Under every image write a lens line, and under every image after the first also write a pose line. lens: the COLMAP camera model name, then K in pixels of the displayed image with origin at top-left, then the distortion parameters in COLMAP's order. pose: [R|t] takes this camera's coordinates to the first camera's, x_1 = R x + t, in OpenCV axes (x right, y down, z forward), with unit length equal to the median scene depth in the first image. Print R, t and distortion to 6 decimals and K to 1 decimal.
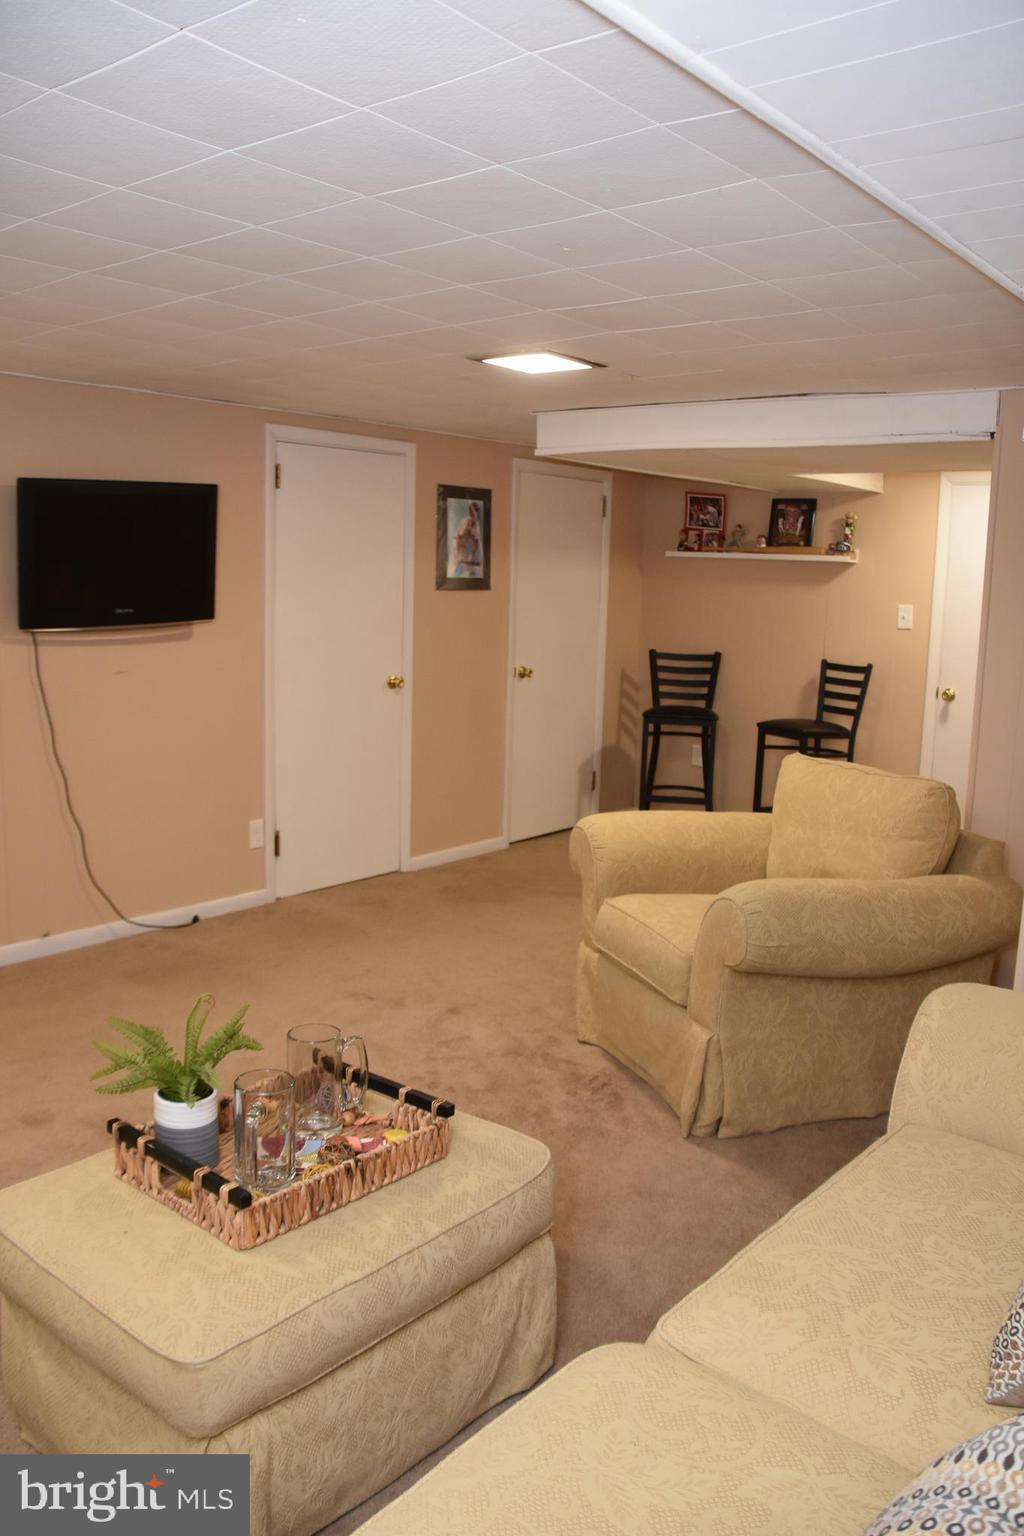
lens RADIAL K [[1196.7, 0, 512.0], [0, 1196.7, 768.0], [0, 0, 1]] dist [-0.129376, 0.001992]
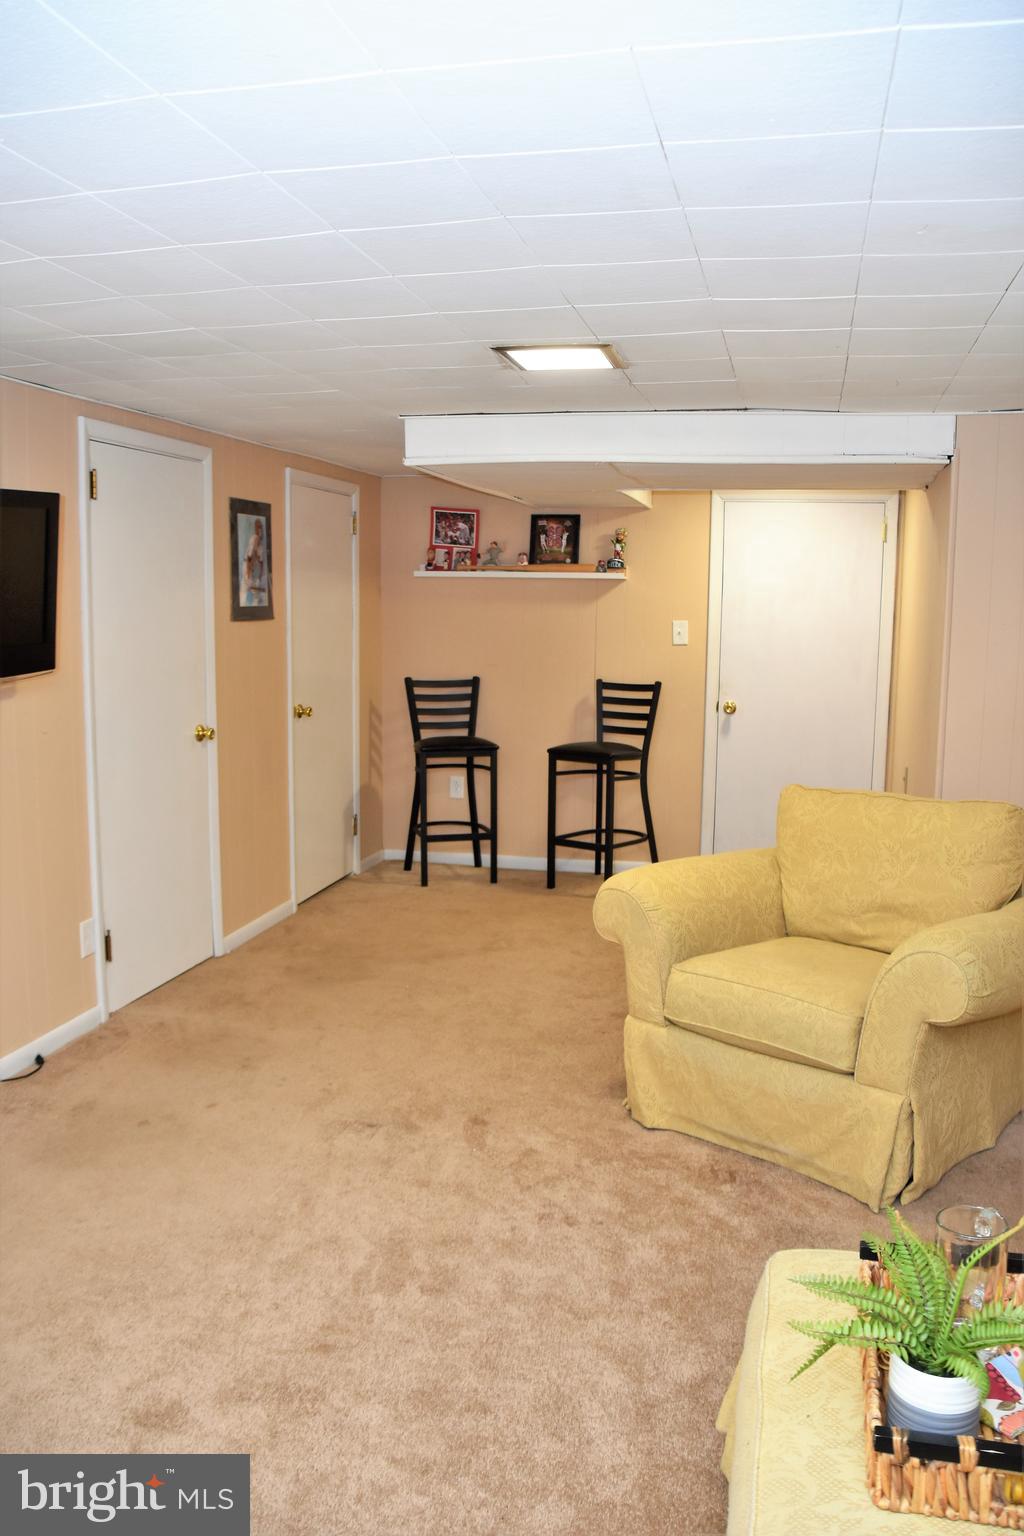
lens RADIAL K [[1207.2, 0, 512.0], [0, 1207.2, 768.0], [0, 0, 1]] dist [-0.101212, -0.001554]
pose [[0.903926, -0.078021, 0.420512, -0.234401], [0.083280, 0.996509, 0.005873, -0.031603], [-0.419502, 0.029712, 0.907268, 0.134790]]
